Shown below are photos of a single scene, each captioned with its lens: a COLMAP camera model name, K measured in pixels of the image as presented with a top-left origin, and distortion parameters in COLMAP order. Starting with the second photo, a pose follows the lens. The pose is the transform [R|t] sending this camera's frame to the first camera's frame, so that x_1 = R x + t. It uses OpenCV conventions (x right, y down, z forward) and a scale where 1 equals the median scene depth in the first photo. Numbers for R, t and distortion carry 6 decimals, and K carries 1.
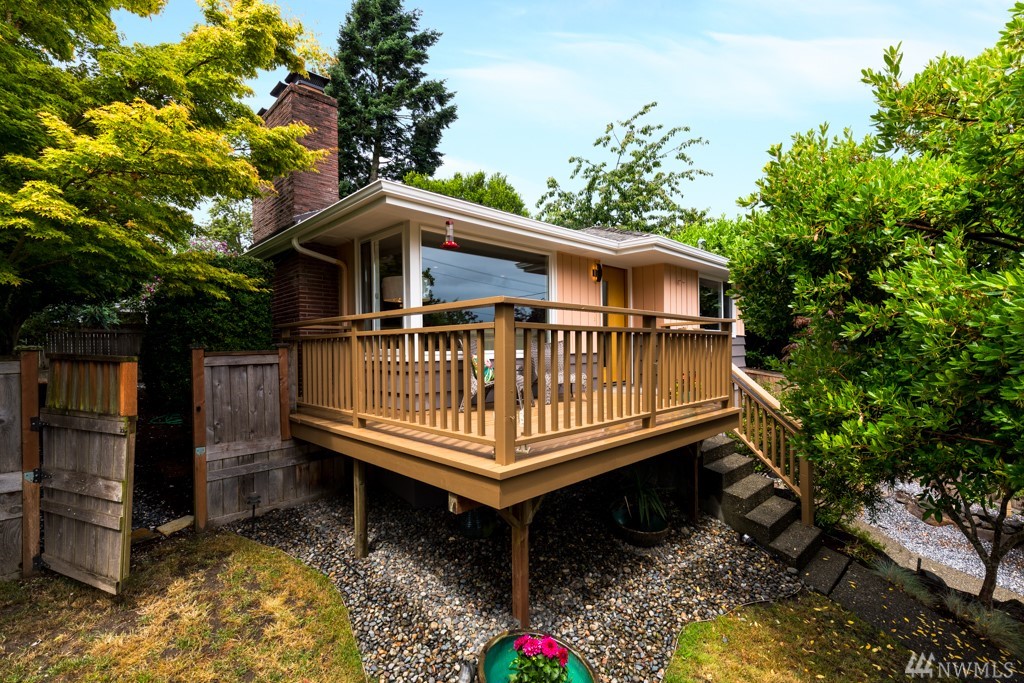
lens RADIAL K [[461.6, 0, 512.0], [0, 461.6, 341.5], [0, 0, 1]] dist [0.001381, 0.000027]
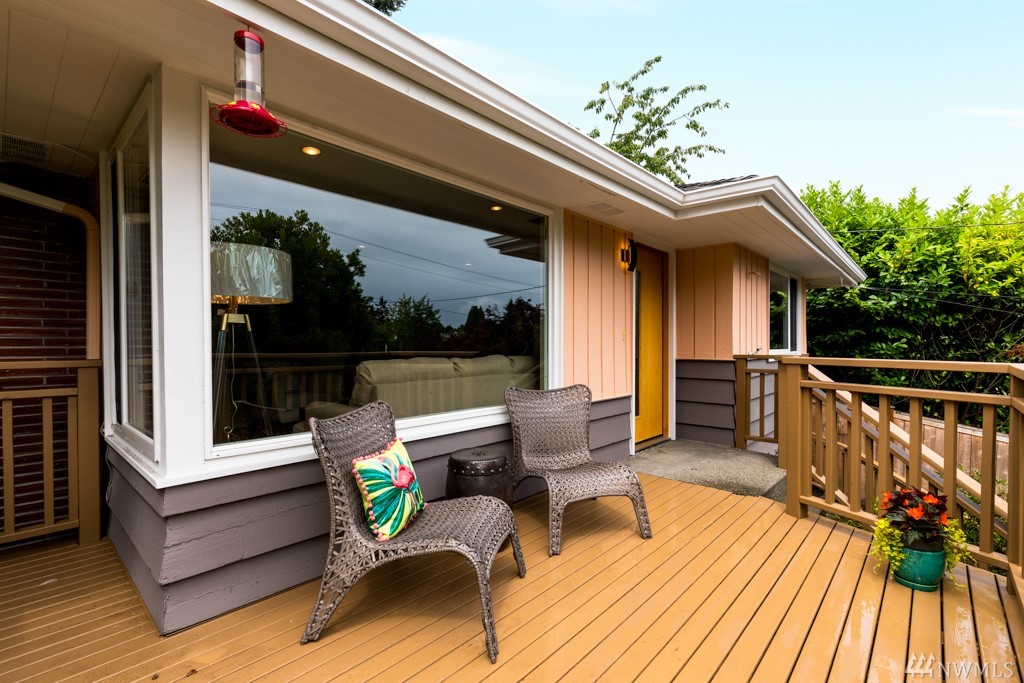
lens RADIAL K [[461.6, 0, 512.0], [0, 461.6, 341.5], [0, 0, 1]] dist [0.001381, 0.000027]
pose [[0.998294, 0.003954, 0.058255, 0.003972], [-0.004119, 0.999988, 0.002719, -0.020201], [-0.058243, -0.002954, 0.998298, 0.201549]]
